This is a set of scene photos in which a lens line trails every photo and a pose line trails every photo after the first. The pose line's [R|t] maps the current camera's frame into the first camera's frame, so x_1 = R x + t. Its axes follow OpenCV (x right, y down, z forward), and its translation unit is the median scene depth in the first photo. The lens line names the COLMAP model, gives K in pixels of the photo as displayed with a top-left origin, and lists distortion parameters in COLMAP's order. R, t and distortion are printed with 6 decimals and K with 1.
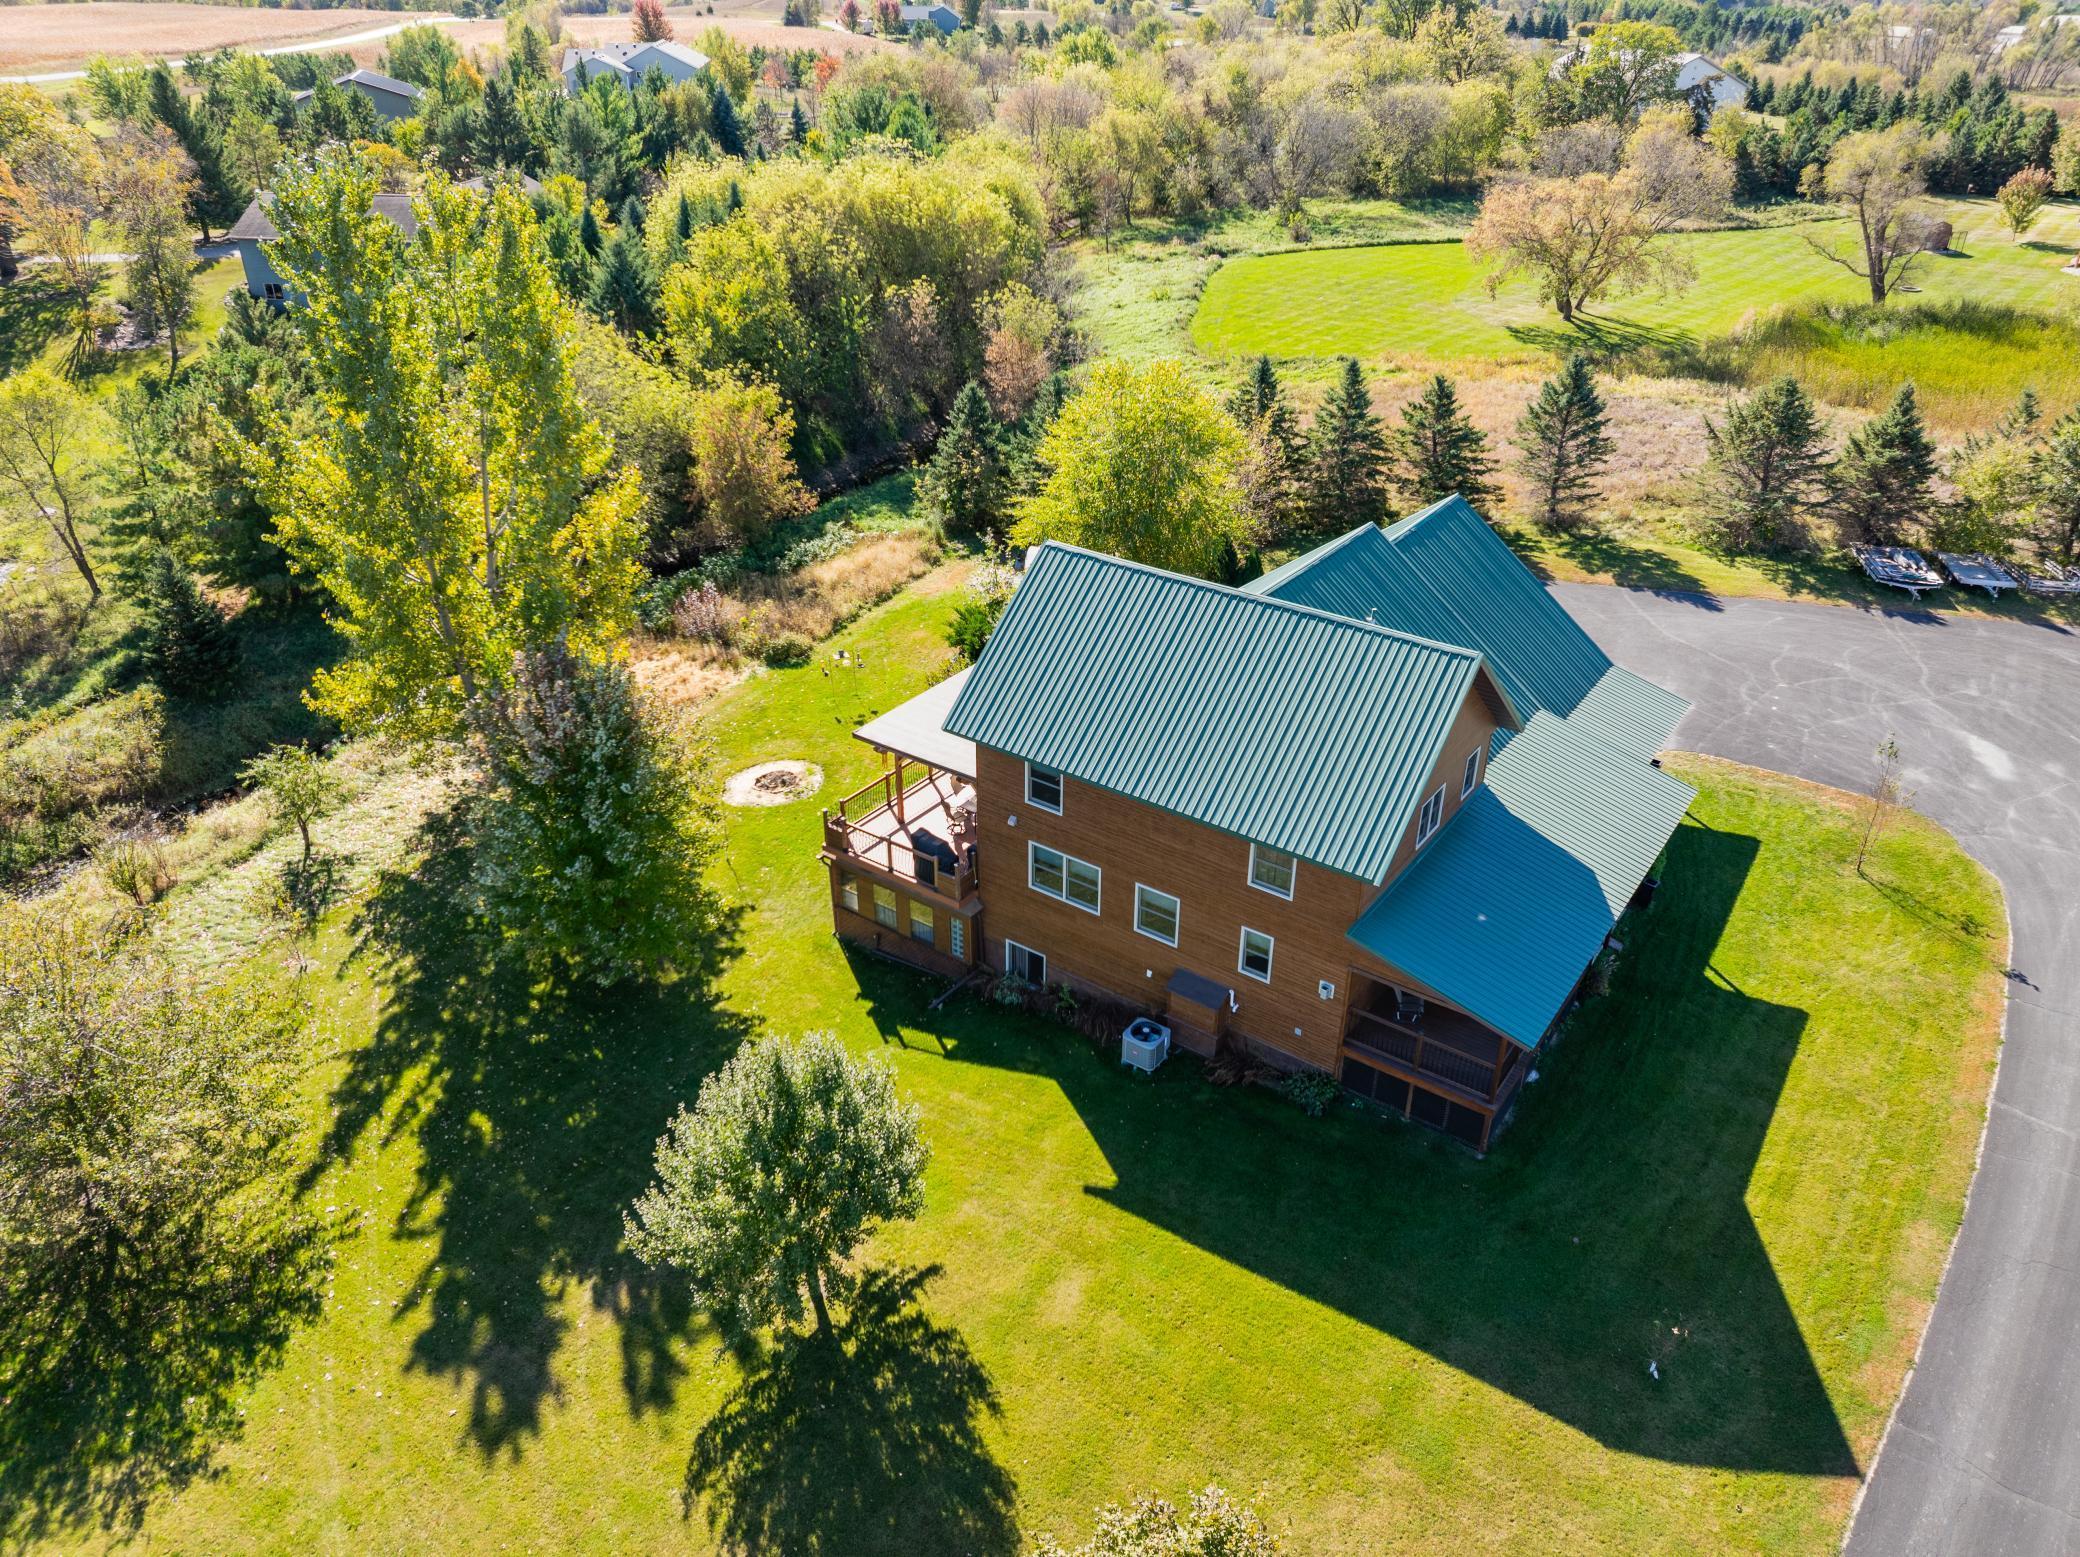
lens RADIAL K [[1473.8, 0, 1067.8], [0, 1473.8, 738.1], [0, 0, 1]] dist [-0.032941, 0.000044]
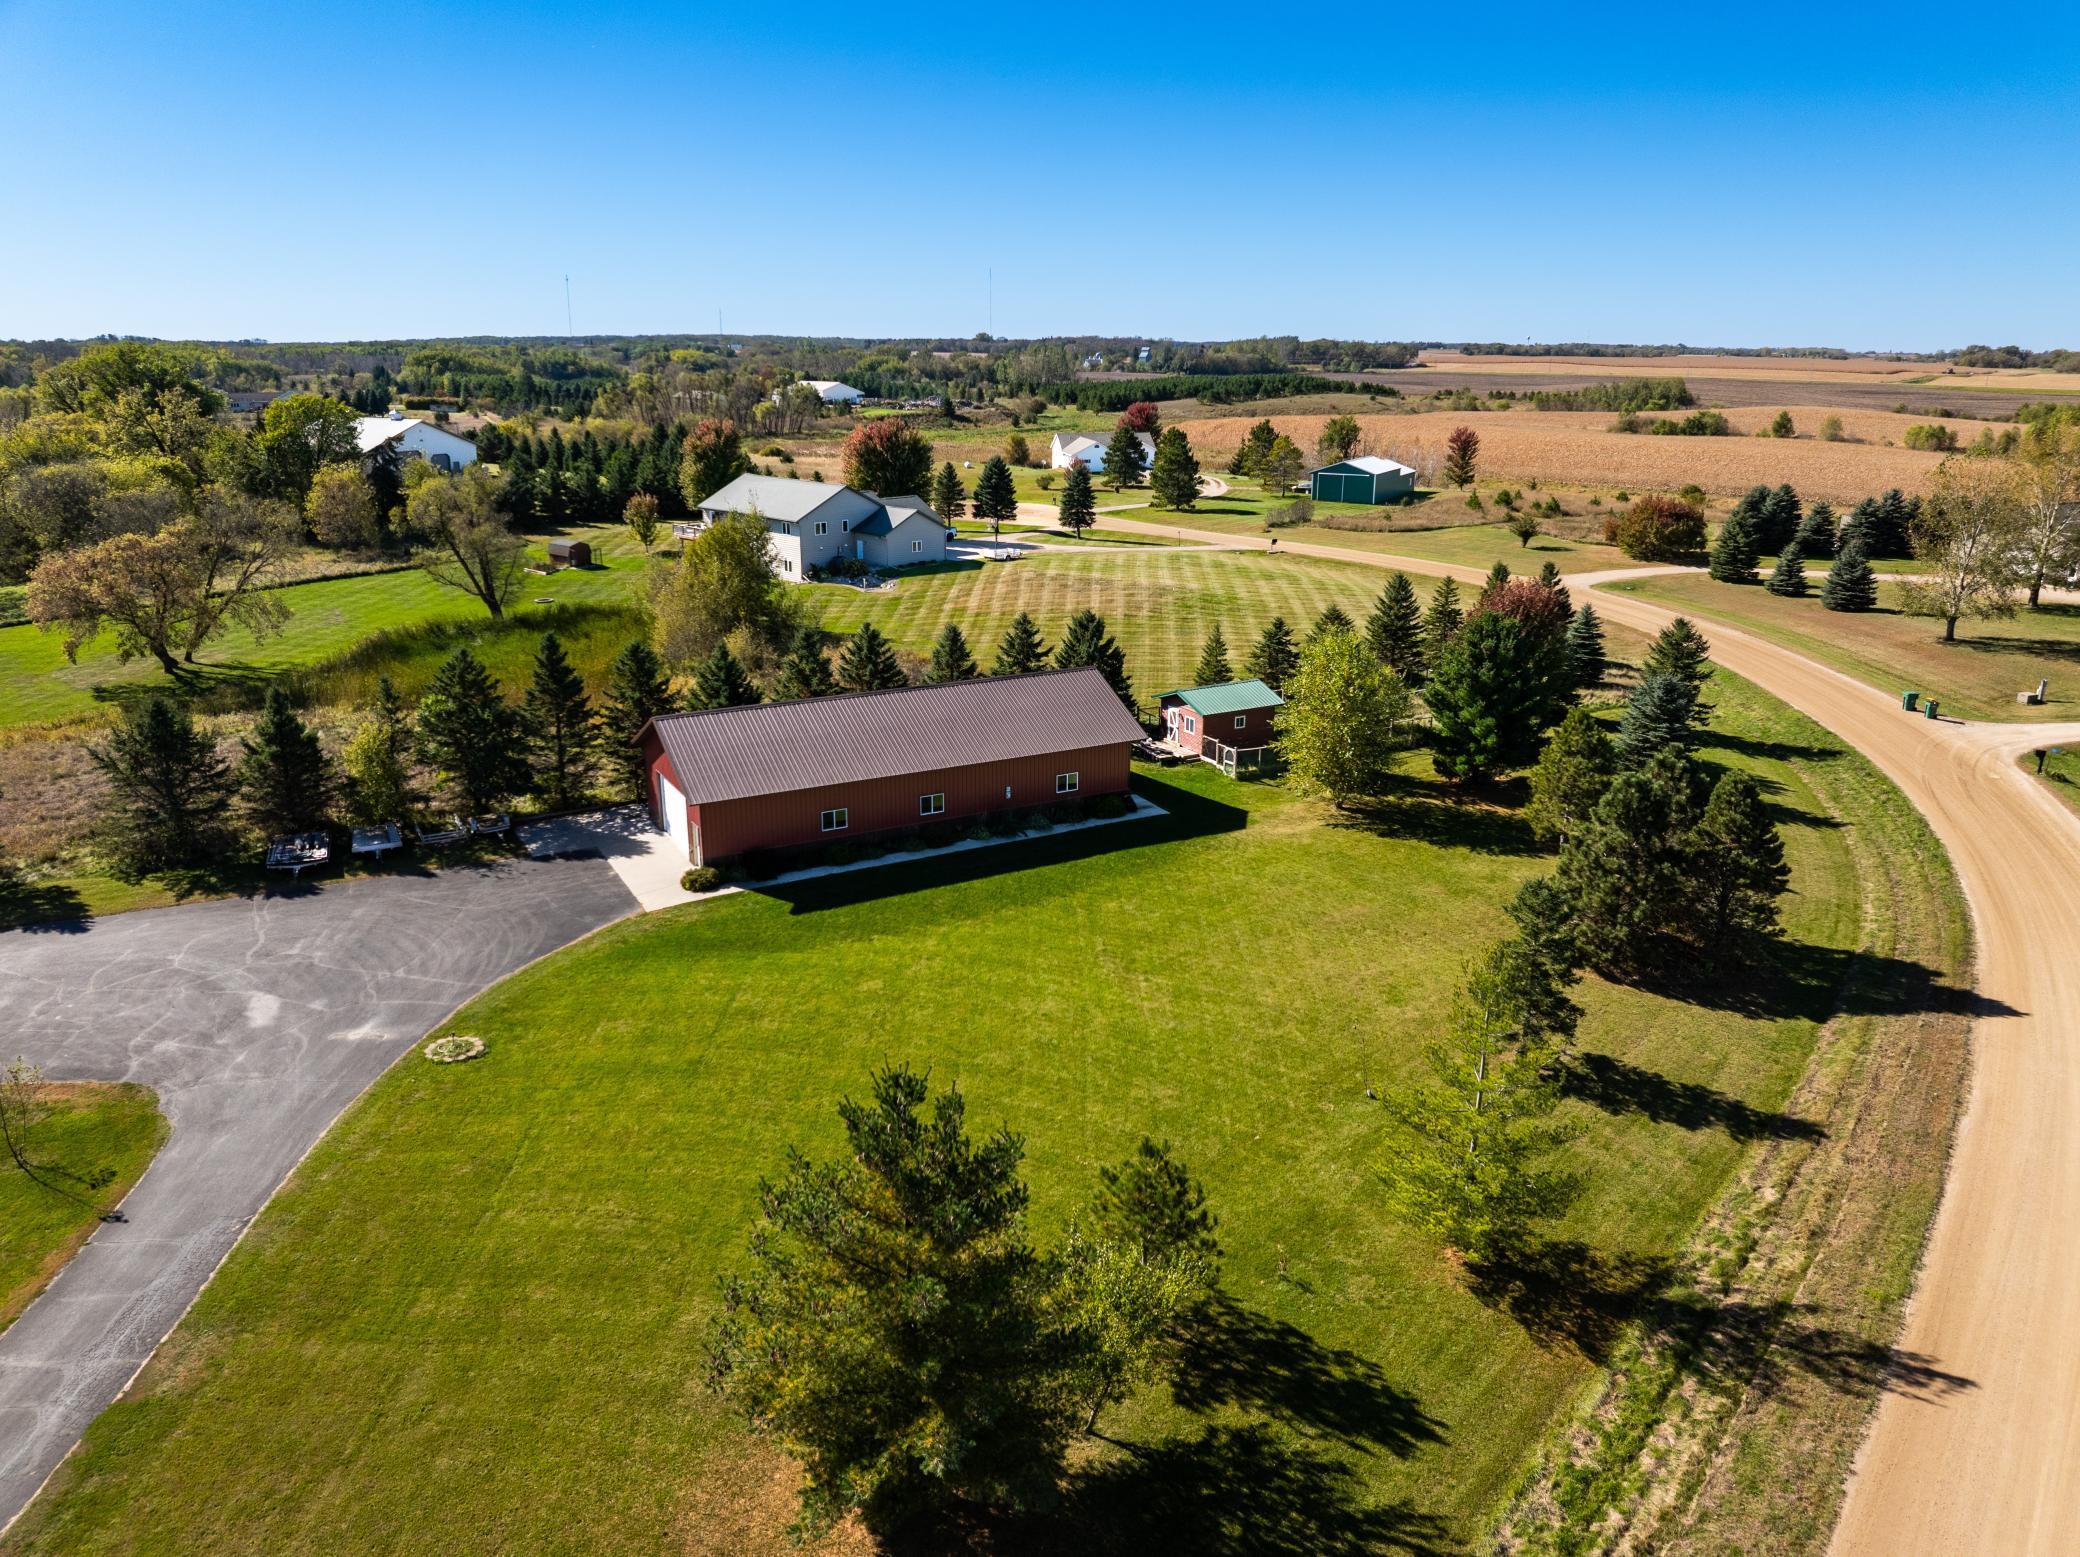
lens RADIAL K [[1445.0, 0, 1045.5], [0, 1445.0, 775.8], [0, 0, 1]] dist [-0.035619, -0.001706]
pose [[0.789777, -0.175043, 0.587889, 0.409248], [0.287721, 0.952157, -0.103025, 0.101378], [-0.541728, 0.250515, 0.802355, -0.166054]]
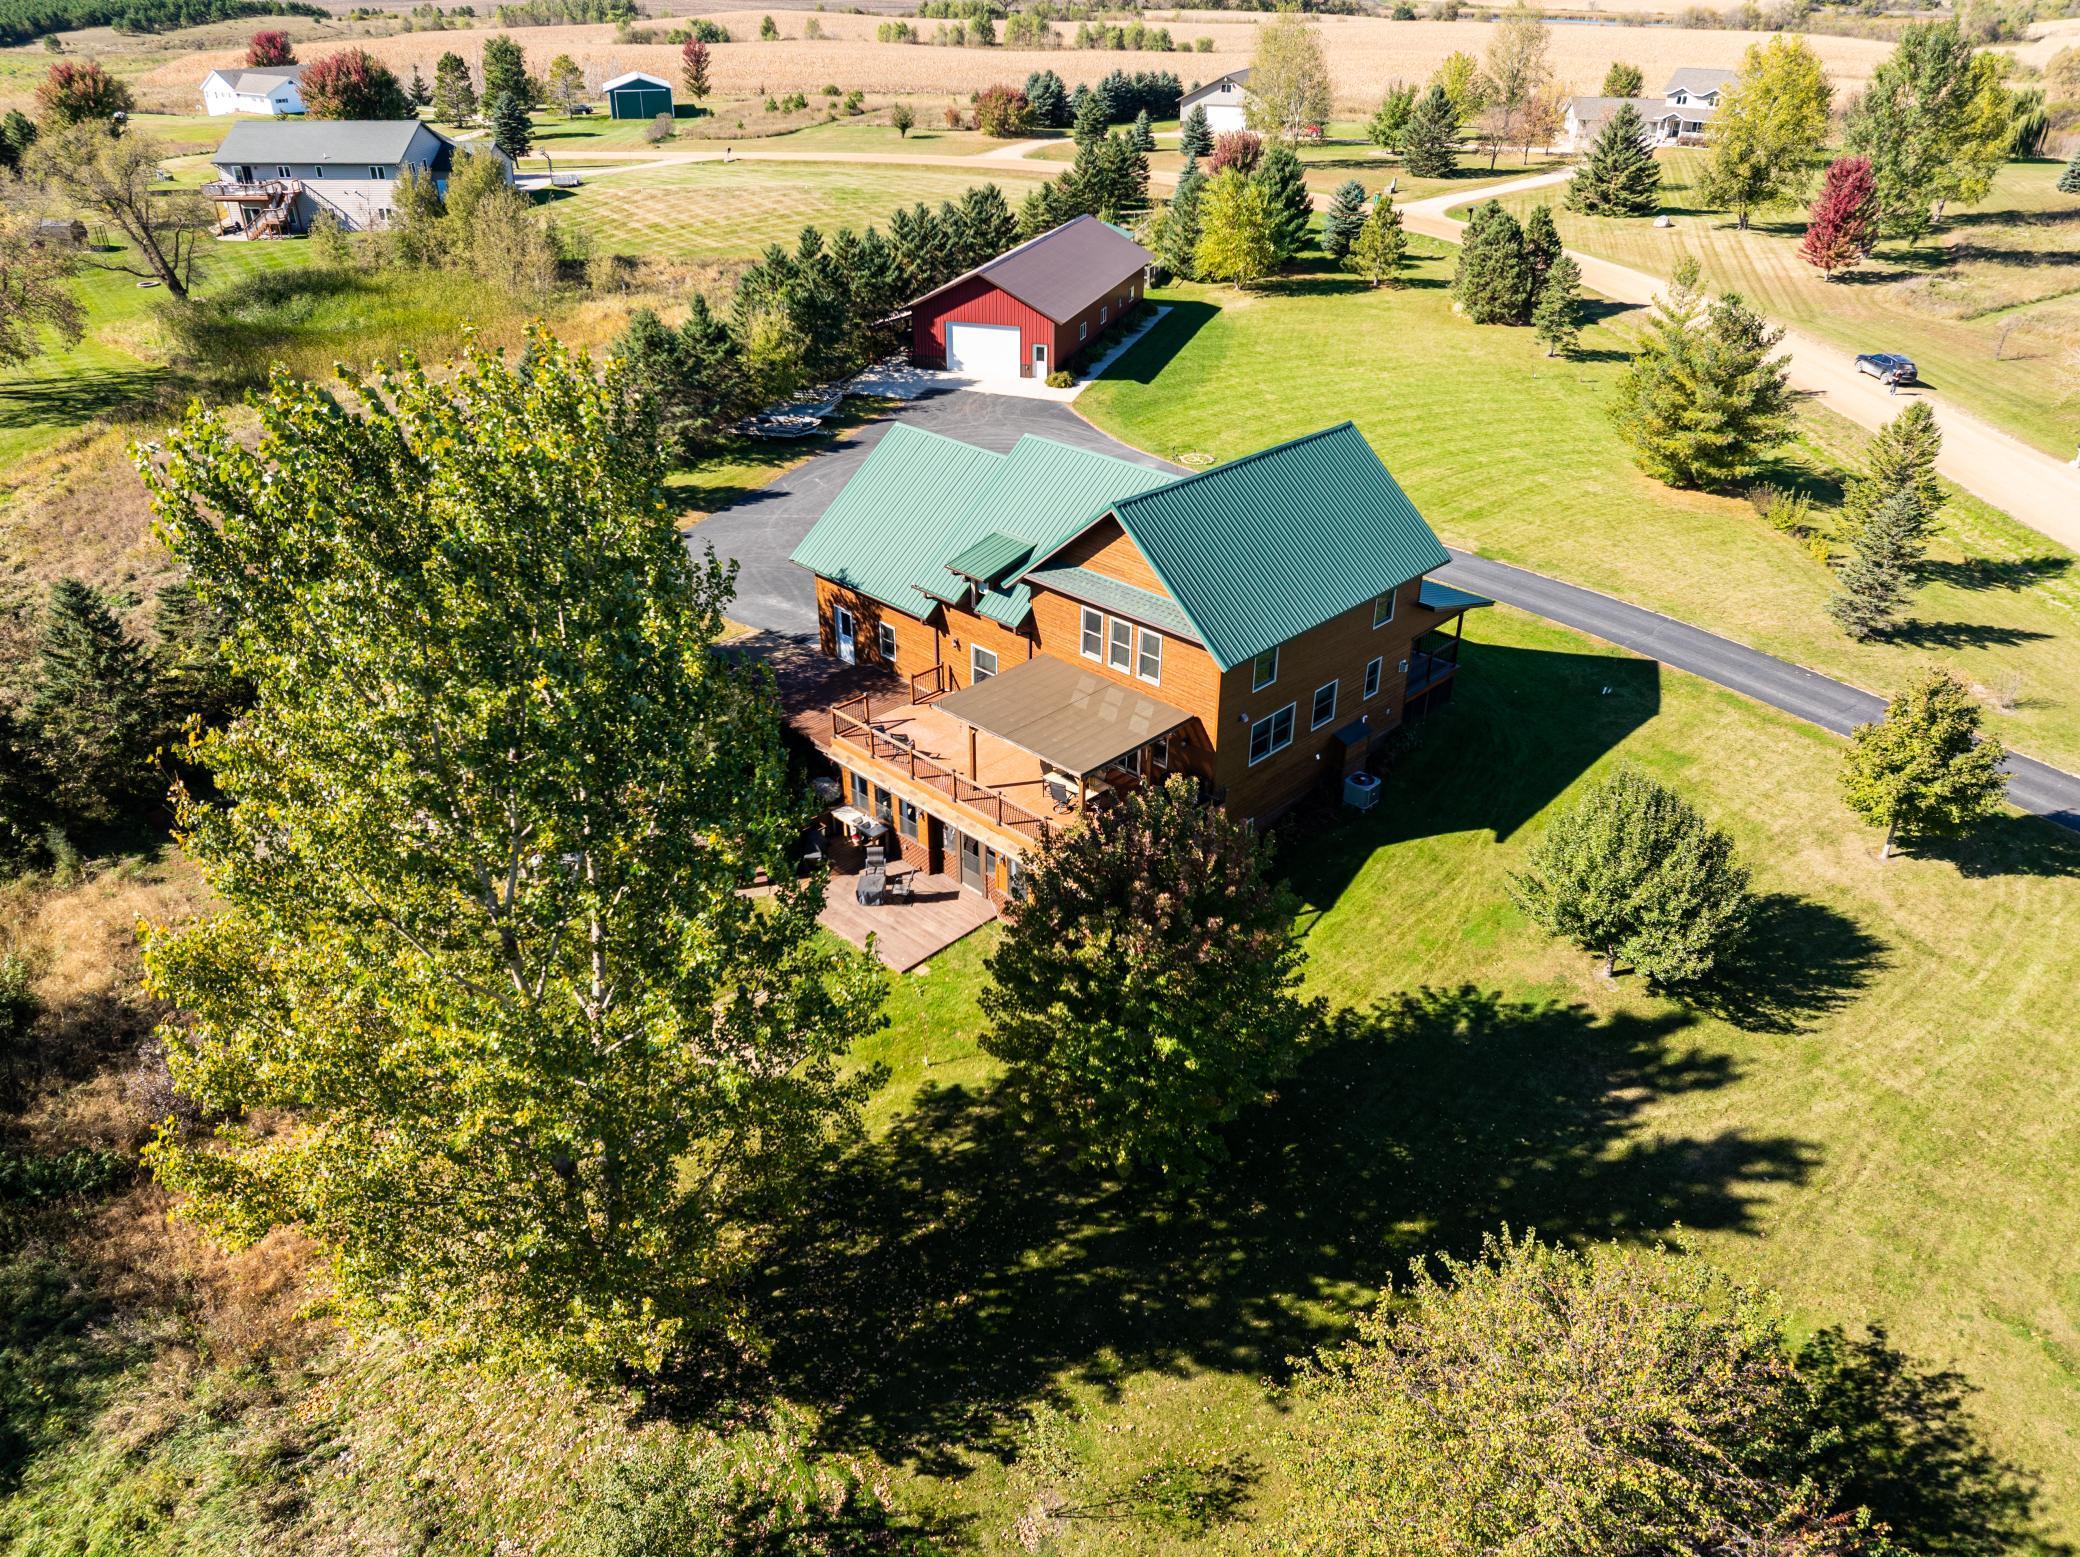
lens RADIAL K [[1445.0, 0, 1045.5], [0, 1445.0, 775.8], [0, 0, 1]] dist [-0.035619, -0.001706]
pose [[0.150825, -0.492905, 0.856911, -0.652488], [0.459847, 0.802317, 0.380564, -0.254027], [-0.875096, 0.336649, 0.347670, 0.478302]]
